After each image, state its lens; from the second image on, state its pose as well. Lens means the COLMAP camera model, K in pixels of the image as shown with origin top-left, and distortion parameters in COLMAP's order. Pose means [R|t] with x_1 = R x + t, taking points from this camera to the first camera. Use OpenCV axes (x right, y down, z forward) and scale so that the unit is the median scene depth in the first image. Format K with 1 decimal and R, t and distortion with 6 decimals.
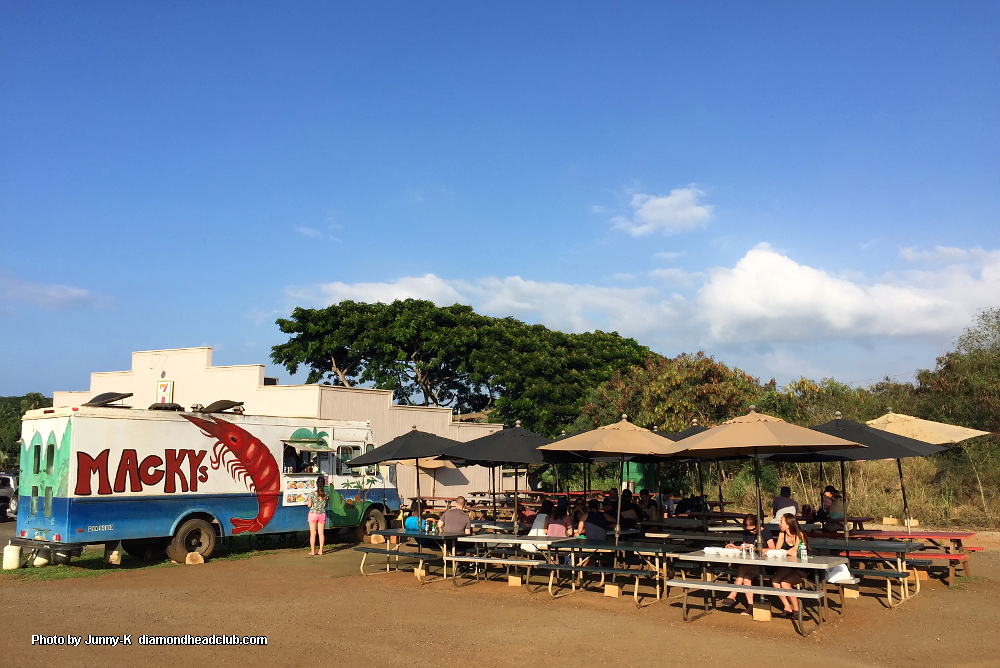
lens RADIAL K [[888.6, 0, 511.0], [0, 888.6, 381.6], [0, 0, 1]] dist [0.059029, -0.049173]
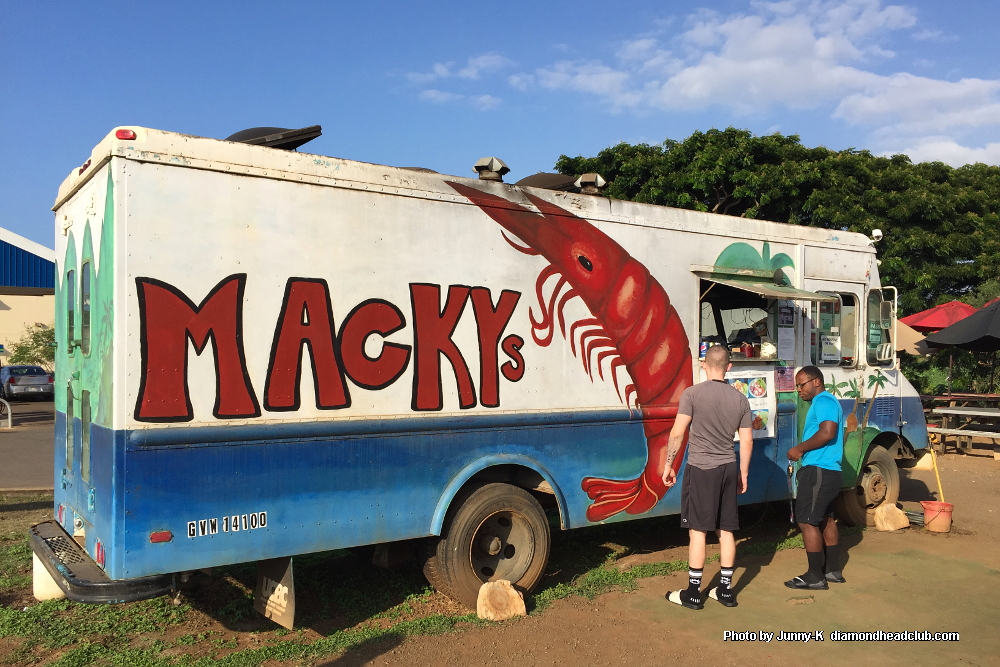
lens RADIAL K [[888.6, 0, 496.6], [0, 888.6, 374.4], [0, 0, 1]] dist [0.059029, -0.049173]
pose [[0.962010, 0.009847, -0.272836, -0.251153], [0.021439, 0.993538, 0.111454, 0.069675], [0.272171, -0.113069, 0.955583, 0.654224]]
